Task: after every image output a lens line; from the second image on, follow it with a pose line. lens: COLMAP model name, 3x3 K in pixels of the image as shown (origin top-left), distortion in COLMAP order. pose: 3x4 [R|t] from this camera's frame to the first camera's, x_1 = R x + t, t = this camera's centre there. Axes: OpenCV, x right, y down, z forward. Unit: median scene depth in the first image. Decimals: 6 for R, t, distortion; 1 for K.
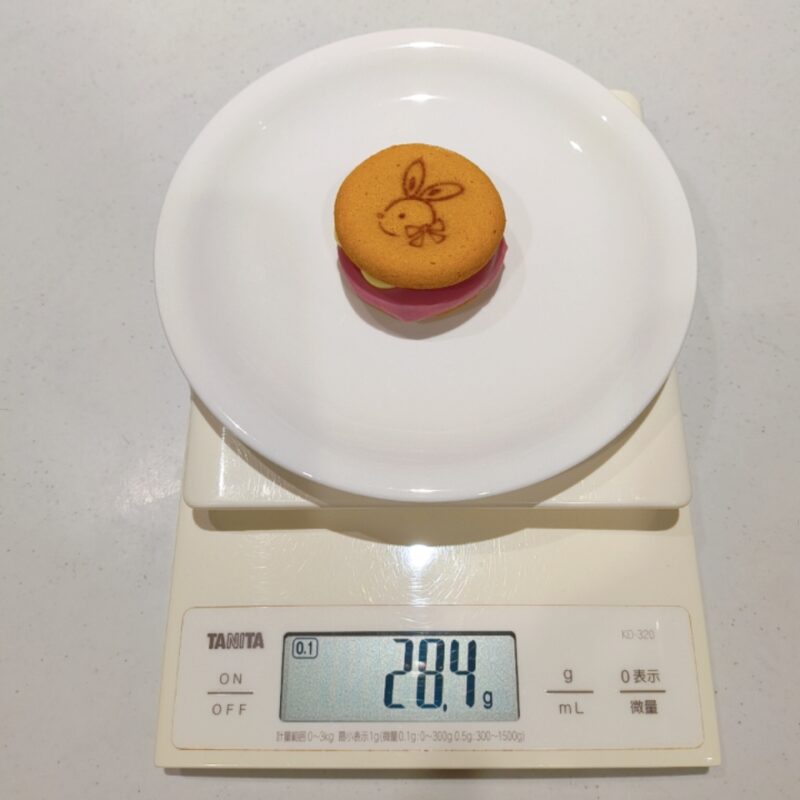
lens RADIAL K [[1625.4, 0, 396.7], [0, 1625.4, 398.6], [0, 0, 1]] dist [0.401069, 0.000000]
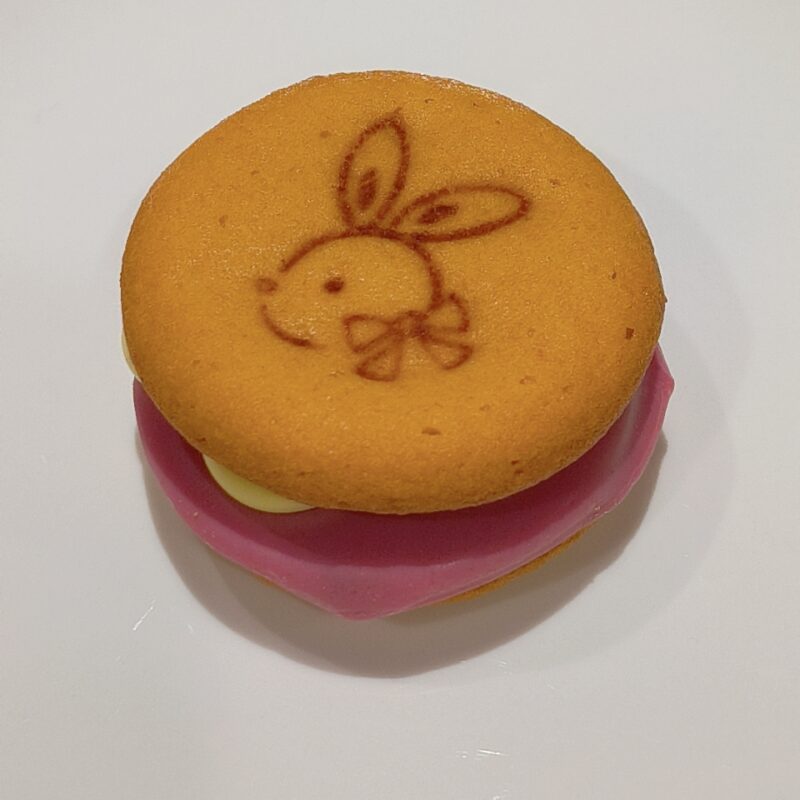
lens RADIAL K [[1625.4, 0, 402.2], [0, 1625.4, 395.4], [0, 0, 1]] dist [0.401069, 0.000000]
pose [[0.995703, -0.011203, -0.091922, 0.045388], [-0.002093, 0.989679, -0.143287, -0.045060], [0.092579, 0.142864, 0.985403, 0.689196]]
